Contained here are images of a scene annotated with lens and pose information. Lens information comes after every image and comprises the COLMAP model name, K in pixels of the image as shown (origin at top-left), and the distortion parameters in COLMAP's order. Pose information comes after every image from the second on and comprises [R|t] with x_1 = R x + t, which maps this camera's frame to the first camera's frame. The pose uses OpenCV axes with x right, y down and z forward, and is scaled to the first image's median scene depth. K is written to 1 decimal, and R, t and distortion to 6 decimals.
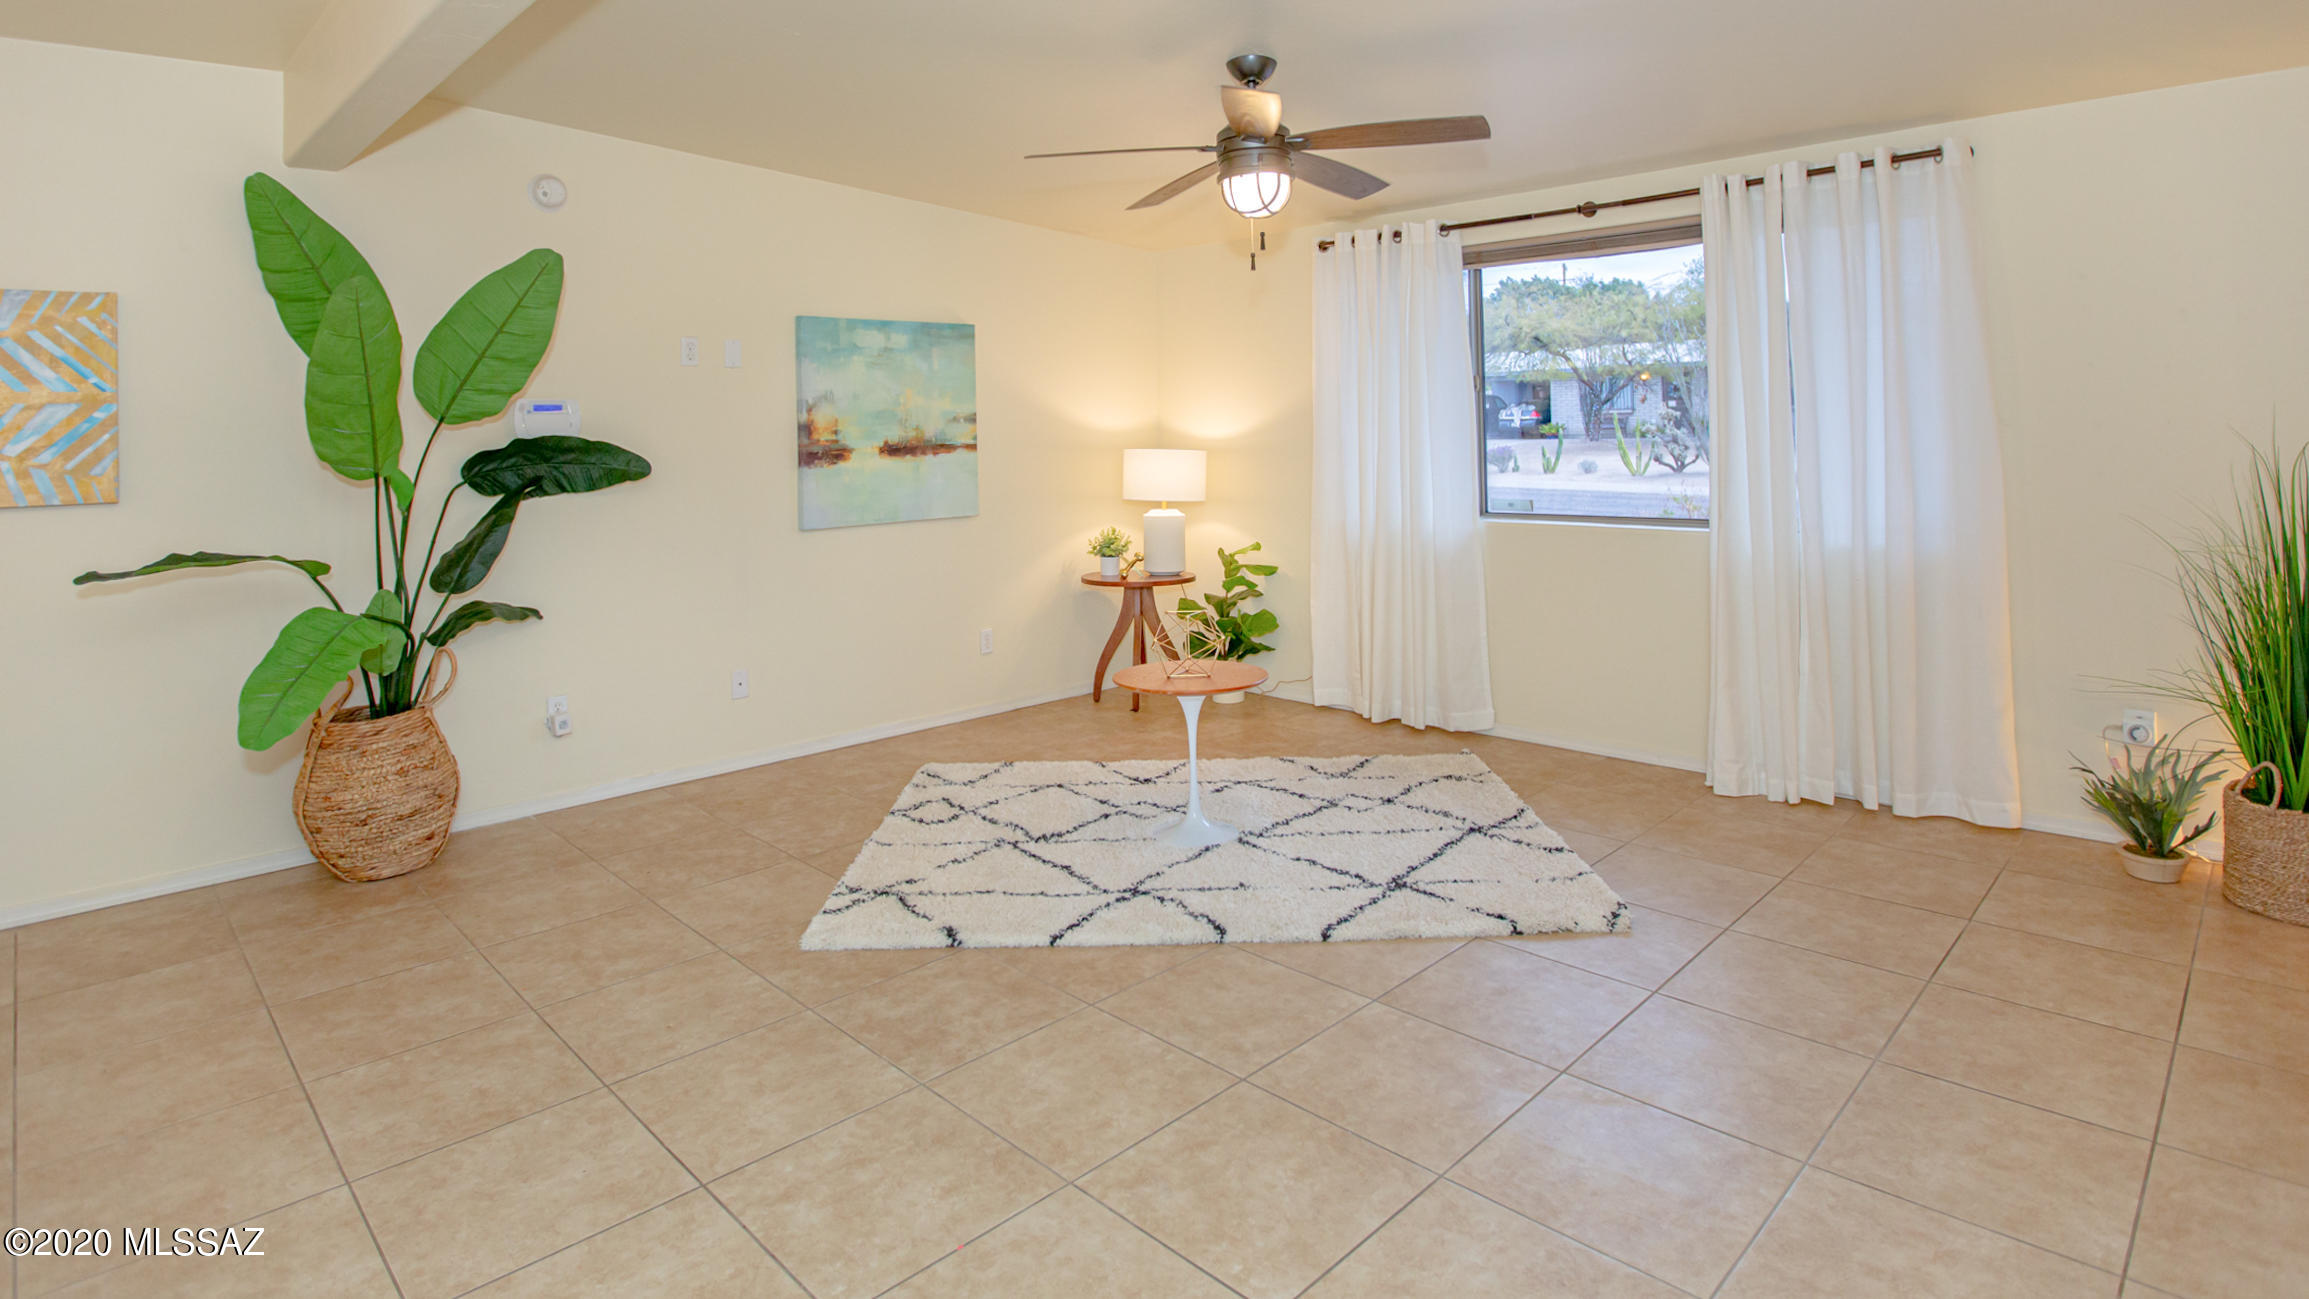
lens RADIAL K [[1178.3, 0, 1169.3], [0, 1178.3, 460.2], [0, 0, 1]] dist [-0.041230, 0.001020]
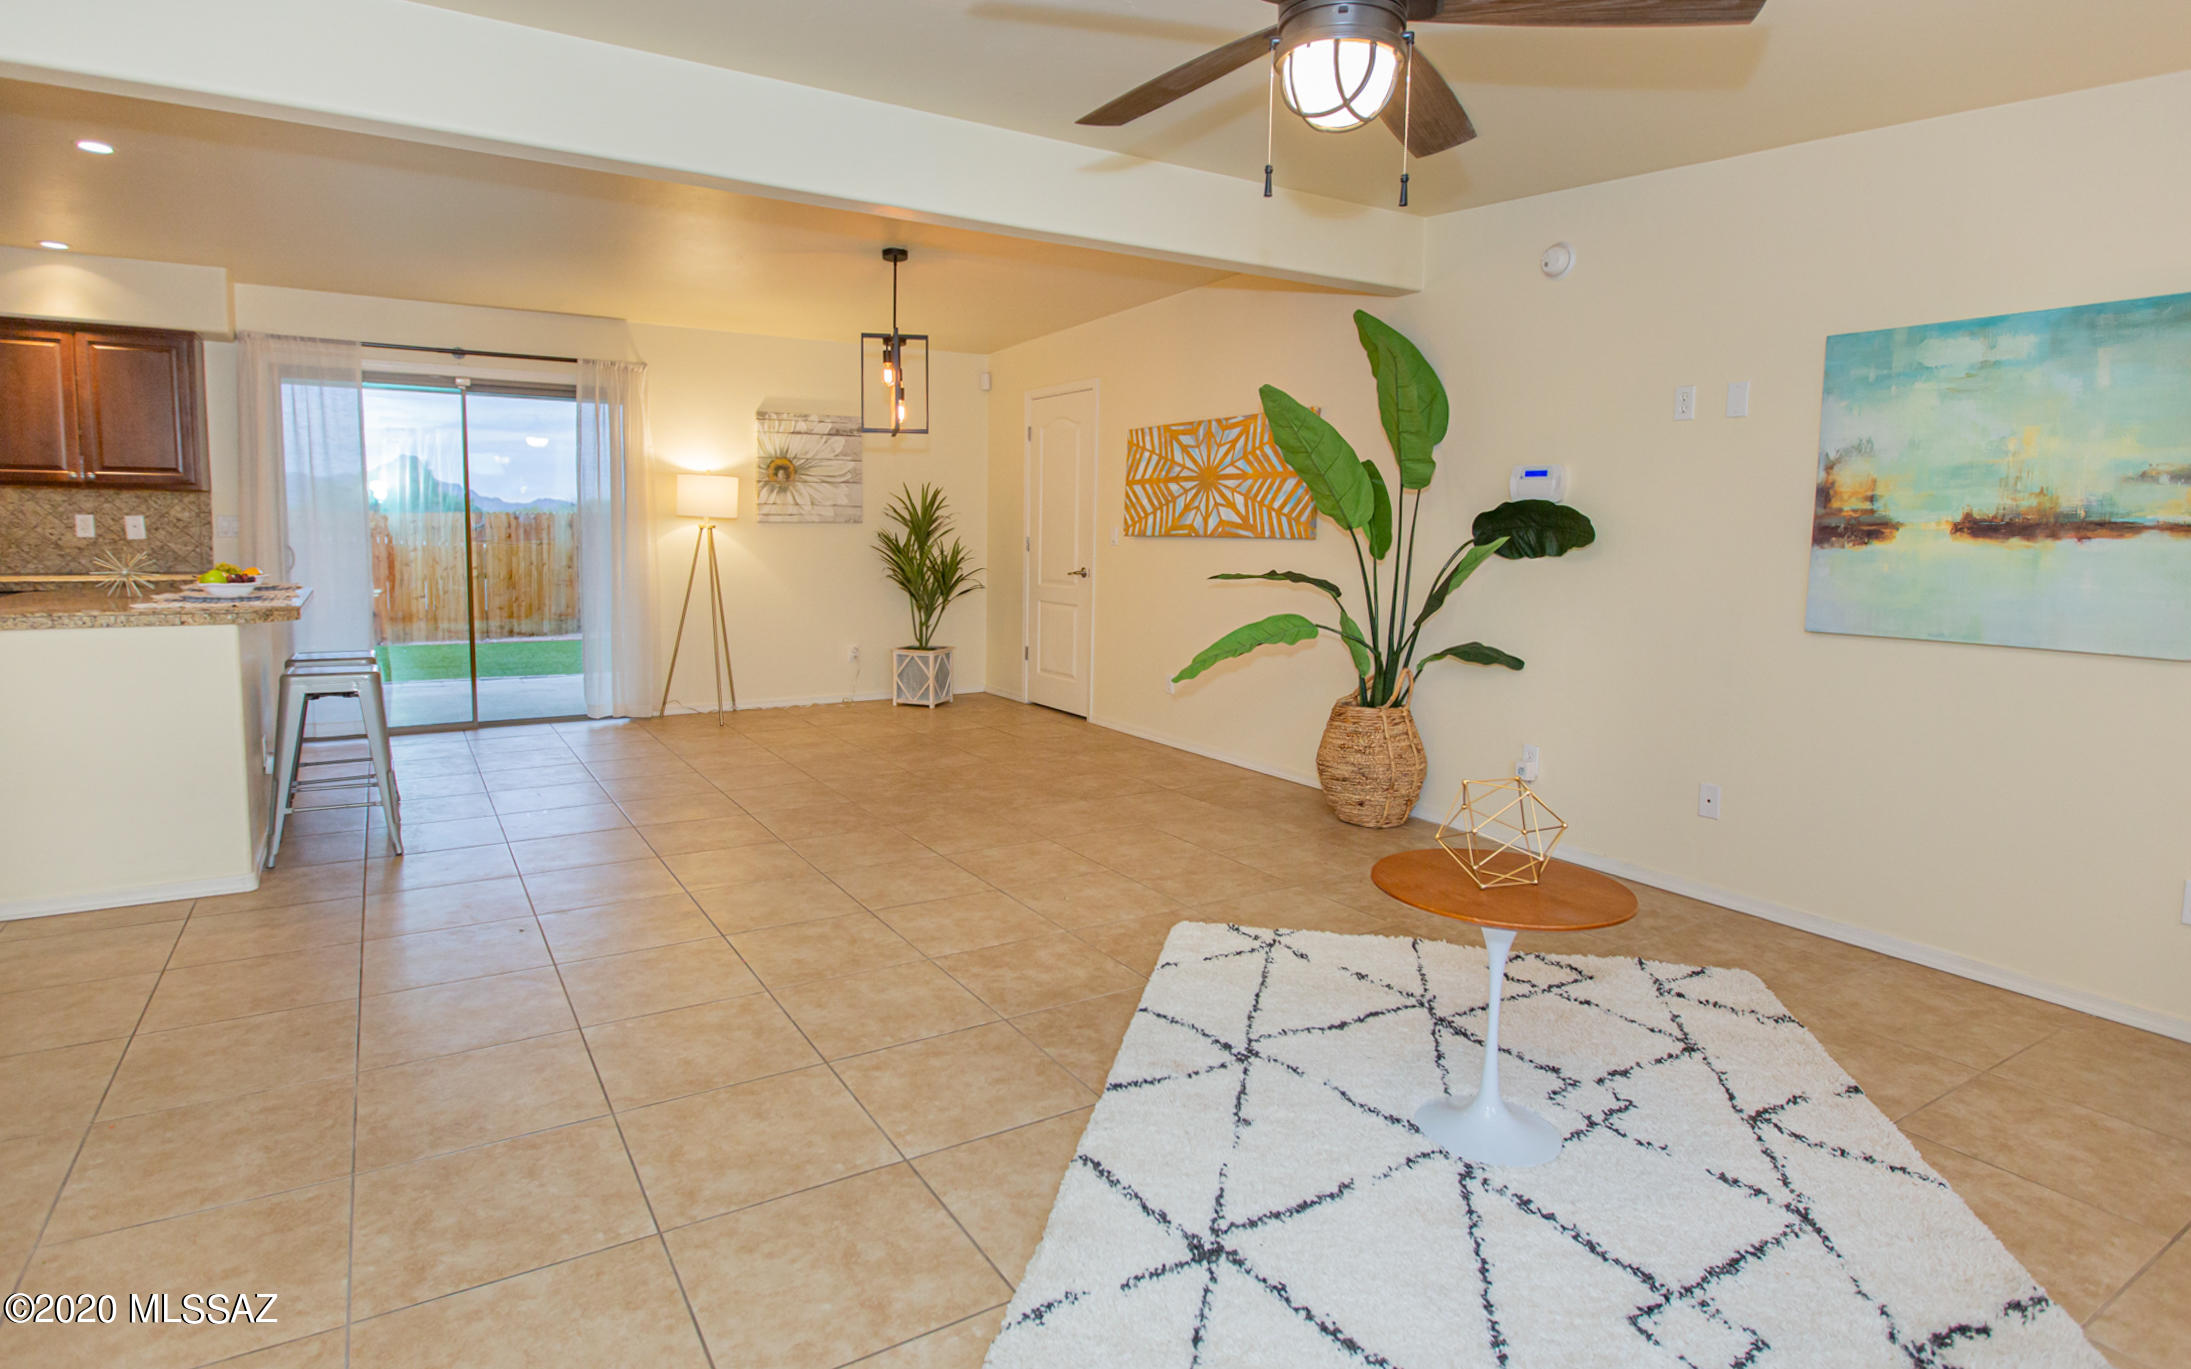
lens RADIAL K [[1144.1, 0, 1064.4], [0, 1144.1, 654.6], [0, 0, 1]] dist [-0.013376, -0.000403]
pose [[-0.247638, 0.126320, -0.960582, 0.591052], [-0.033842, 0.989731, 0.138877, -0.011447], [0.968261, 0.066899, -0.240820, 0.850272]]
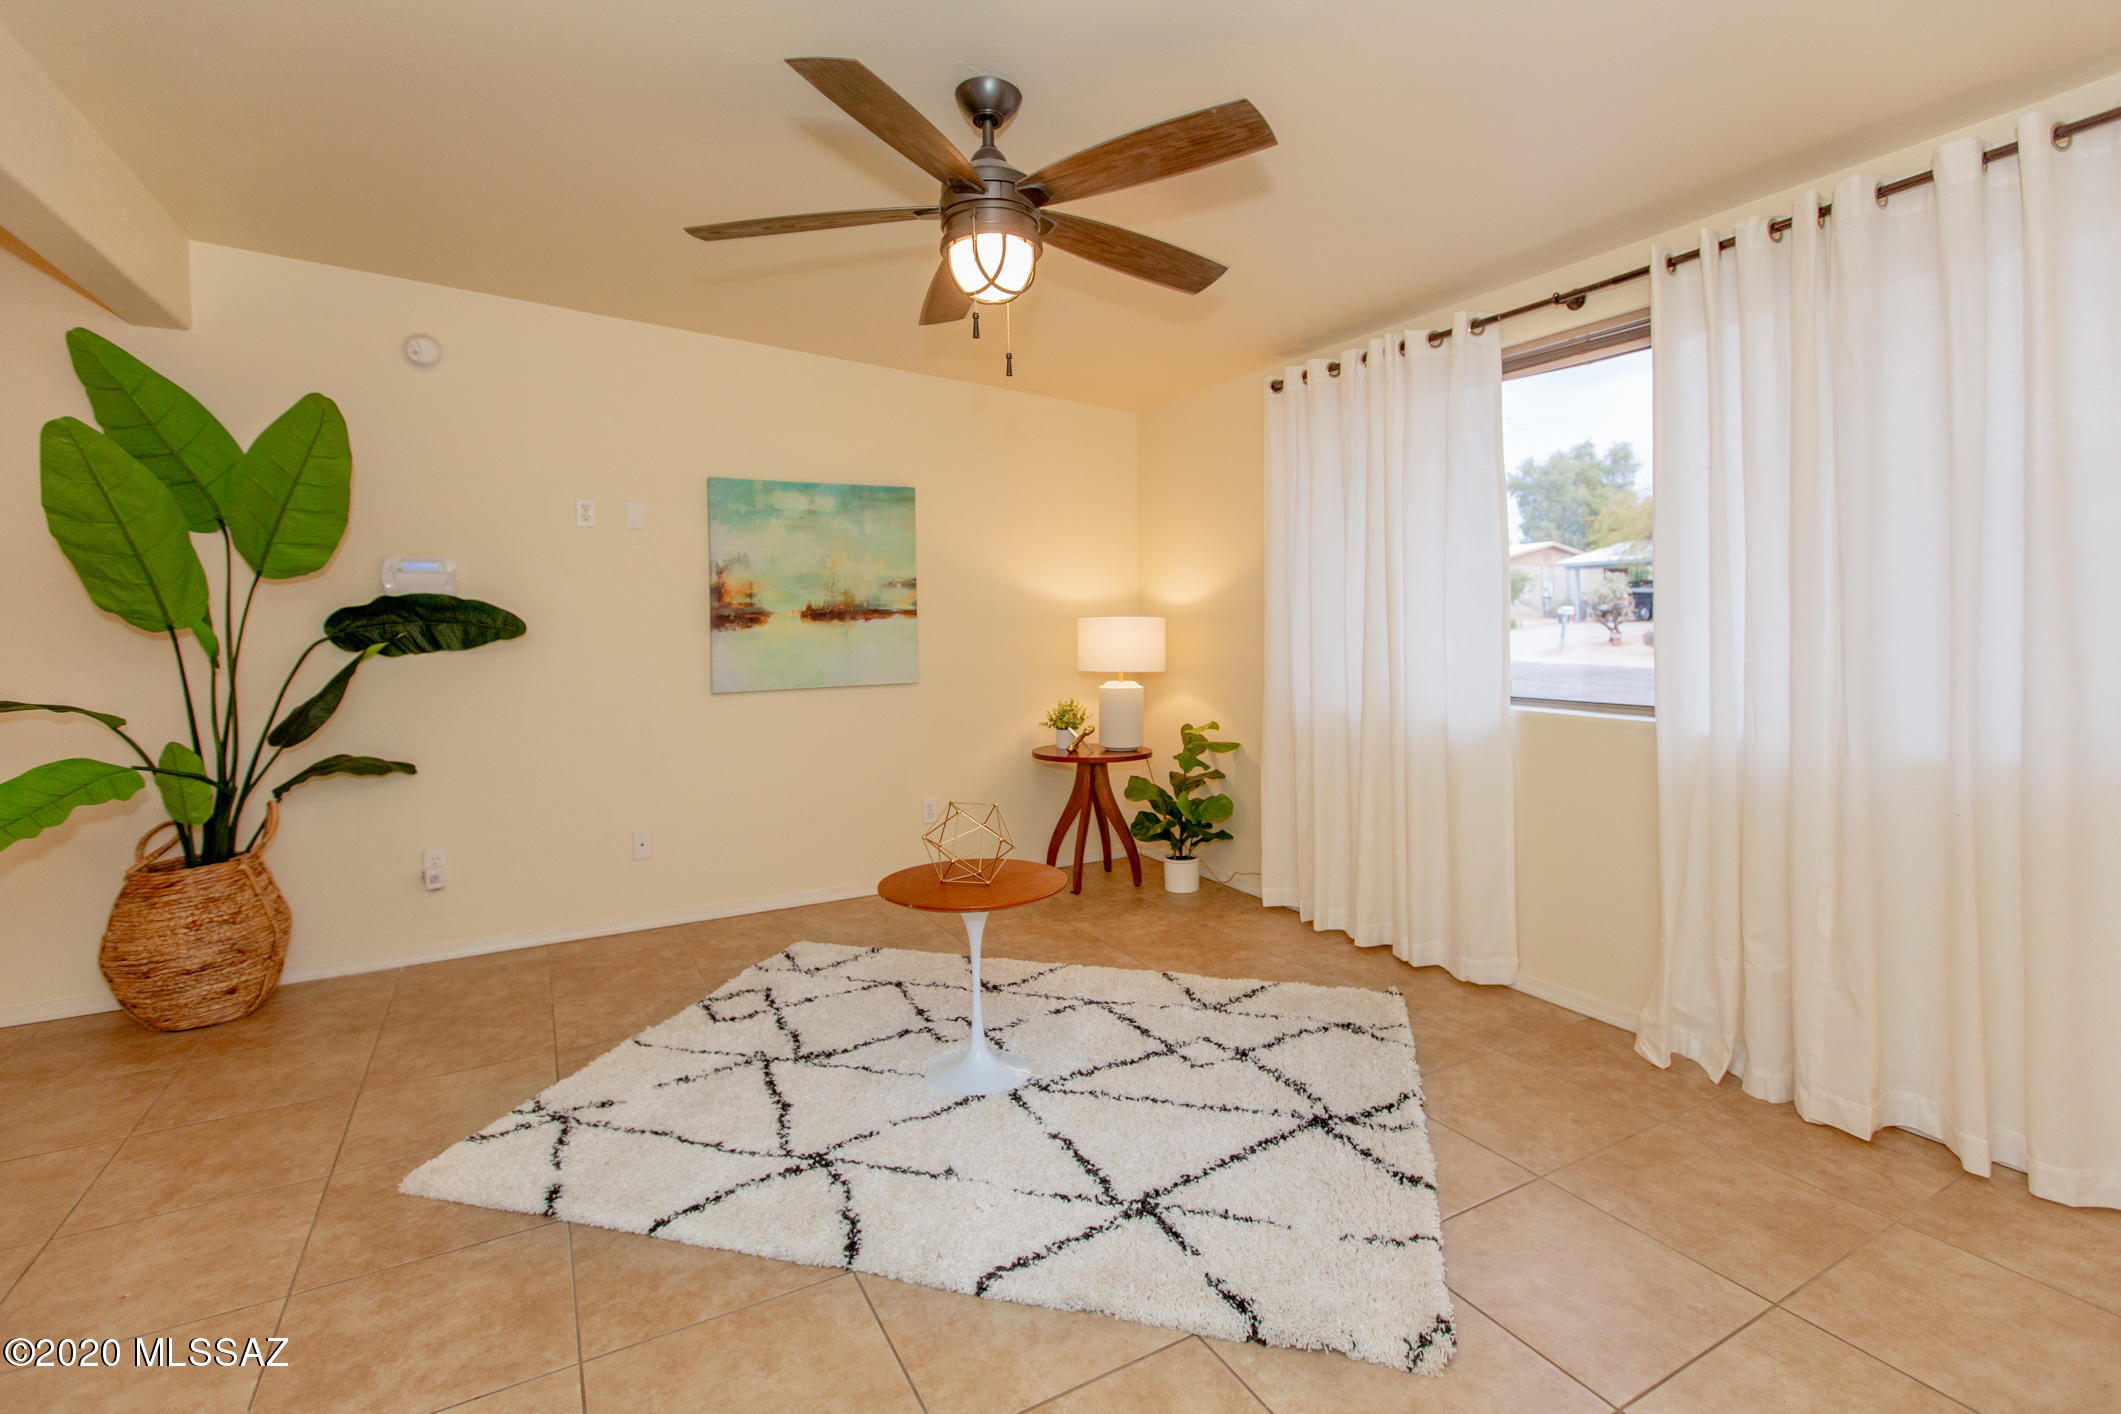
lens RADIAL K [[987.9, 0, 1086.0], [0, 987.9, 648.6], [0, 0, 1]] dist [0.001696, -0.002711]
pose [[0.963671, 0.013897, -0.266731, 0.255004], [-0.011645, 0.999882, 0.010023, 0.011475], [0.266838, -0.006553, 0.963719, 0.327554]]
